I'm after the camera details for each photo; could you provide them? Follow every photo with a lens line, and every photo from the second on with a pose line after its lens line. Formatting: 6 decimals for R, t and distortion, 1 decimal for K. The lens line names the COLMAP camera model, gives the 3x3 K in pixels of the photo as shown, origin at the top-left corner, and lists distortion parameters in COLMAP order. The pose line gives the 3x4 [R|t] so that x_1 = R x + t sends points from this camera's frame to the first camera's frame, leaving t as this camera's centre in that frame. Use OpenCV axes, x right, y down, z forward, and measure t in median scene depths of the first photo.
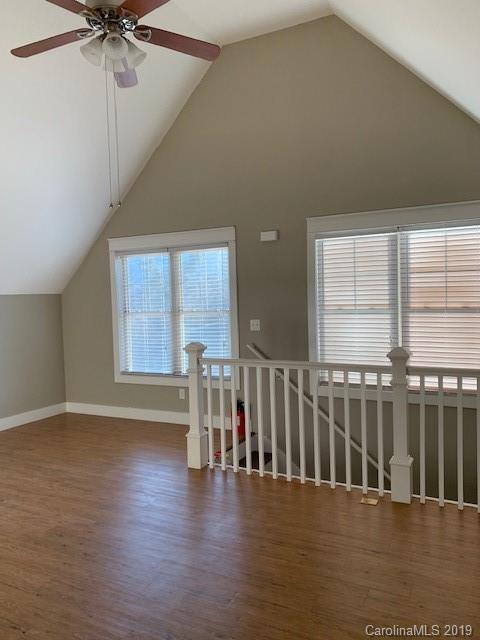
lens RADIAL K [[499.6, 0, 239.1], [0, 499.6, 316.8], [0, 0, 1]] dist [0.026403, -0.002545]
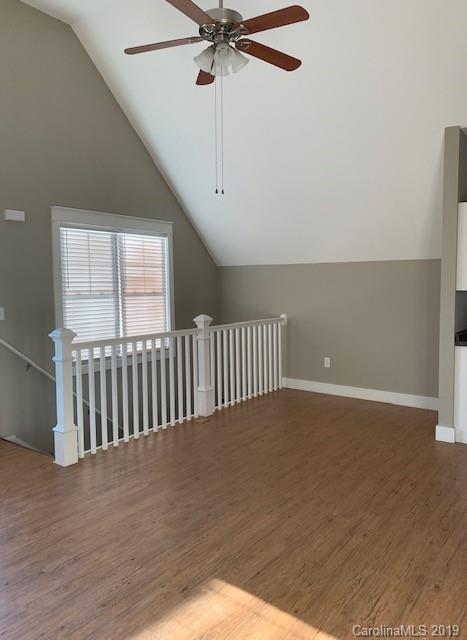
lens RADIAL K [[487.7, 0, 236.9], [0, 487.7, 322.1], [0, 0, 1]] dist [0.027065, -0.003889]
pose [[0.145594, -0.051575, 0.987999, -0.874080], [0.045141, 0.997947, 0.045442, 0.013348], [-0.988314, 0.037983, 0.147623, 0.525134]]
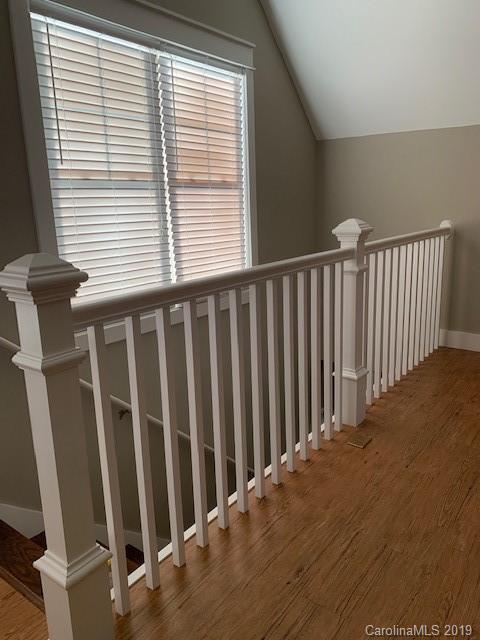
lens RADIAL K [[499.6, 0, 237.0], [0, 499.6, 320.6], [0, 0, 1]] dist [0.026403, -0.002545]
pose [[0.170426, -0.208616, 0.963034, -0.324007], [0.062450, 0.977654, 0.200731, 0.035494], [-0.983390, 0.025932, 0.179646, 0.801175]]
